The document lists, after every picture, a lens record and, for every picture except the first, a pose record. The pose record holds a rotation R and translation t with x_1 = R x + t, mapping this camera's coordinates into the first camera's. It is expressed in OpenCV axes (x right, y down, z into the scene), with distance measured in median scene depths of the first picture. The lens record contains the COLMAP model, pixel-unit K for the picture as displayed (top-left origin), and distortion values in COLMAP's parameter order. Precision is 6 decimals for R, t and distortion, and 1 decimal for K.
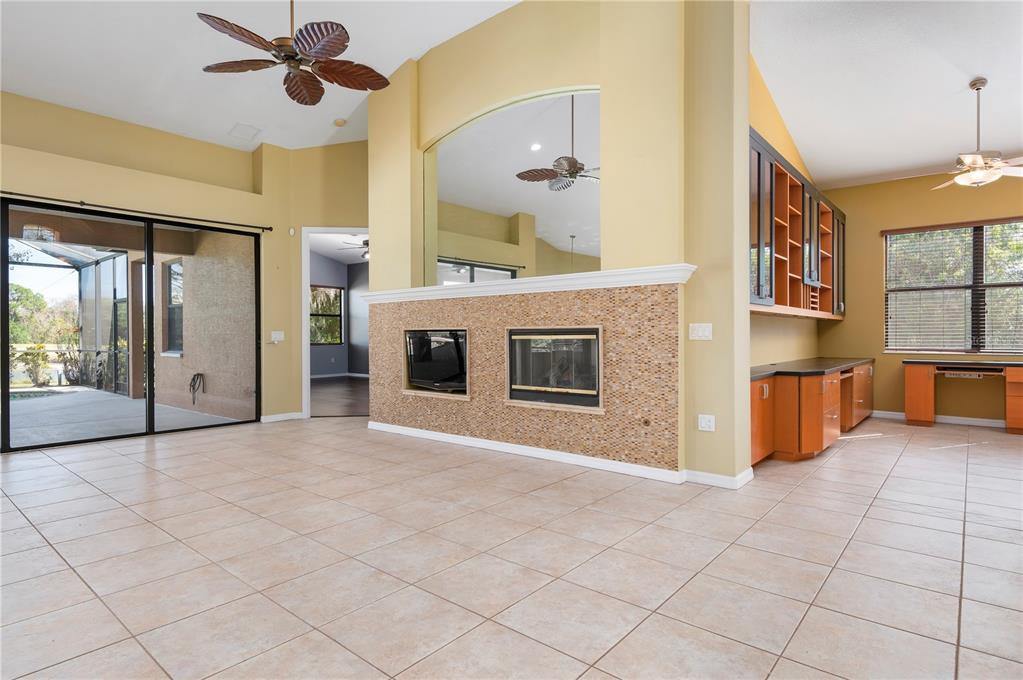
lens RADIAL K [[544.7, 0, 509.5], [0, 544.7, 338.0], [0, 0, 1]] dist [0.003688, -0.001960]
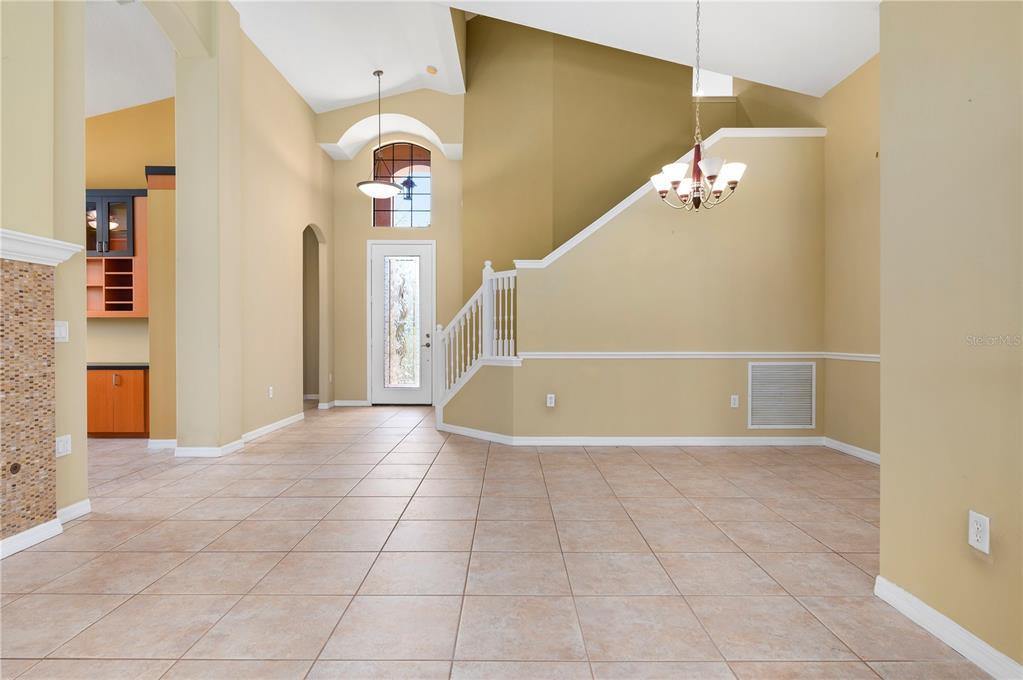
lens RADIAL K [[544.7, 0, 509.5], [0, 544.7, 338.0], [0, 0, 1]] dist [0.003688, -0.001960]
pose [[-0.648648, -0.000351, 0.761088, -0.491230], [0.006676, 0.999959, 0.006151, -0.002120], [-0.761059, 0.009071, -0.648619, 0.746373]]
